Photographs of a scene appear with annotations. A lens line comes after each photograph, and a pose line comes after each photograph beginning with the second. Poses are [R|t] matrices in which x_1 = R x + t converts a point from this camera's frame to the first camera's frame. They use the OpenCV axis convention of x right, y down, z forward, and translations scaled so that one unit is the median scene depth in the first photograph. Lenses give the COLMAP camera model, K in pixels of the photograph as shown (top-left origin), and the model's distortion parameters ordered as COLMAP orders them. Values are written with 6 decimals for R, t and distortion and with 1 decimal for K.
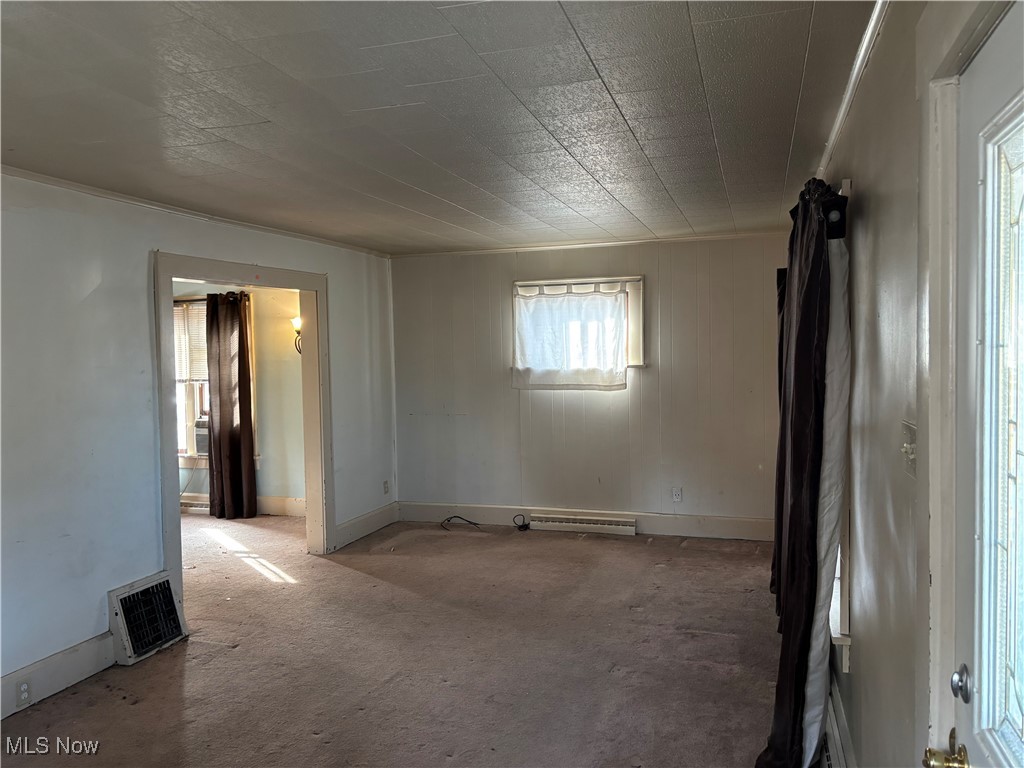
lens RADIAL K [[774.9, 0, 511.6], [0, 774.9, 381.1], [0, 0, 1]] dist [0.041301, -0.035233]
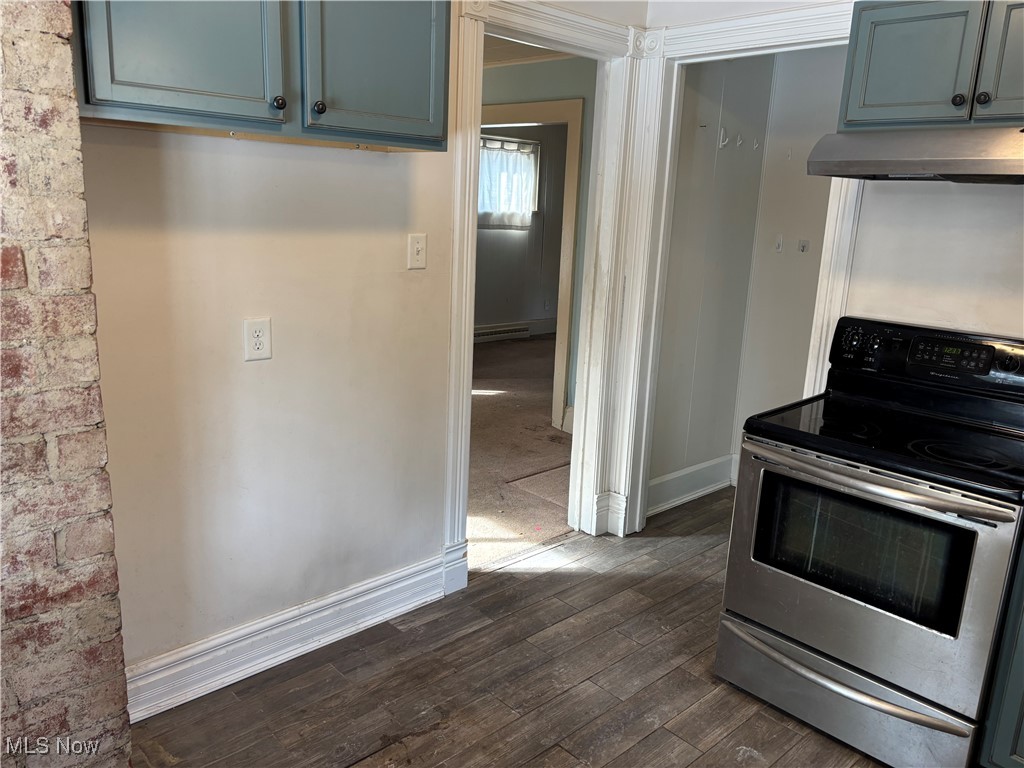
lens RADIAL K [[774.9, 0, 510.3], [0, 774.9, 386.9], [0, 0, 1]] dist [0.041301, -0.035233]
pose [[0.477648, -0.172940, 0.861362, -1.044314], [-0.018661, 0.978216, 0.206749, 0.000564], [-0.878353, -0.114827, 0.464016, 0.375970]]
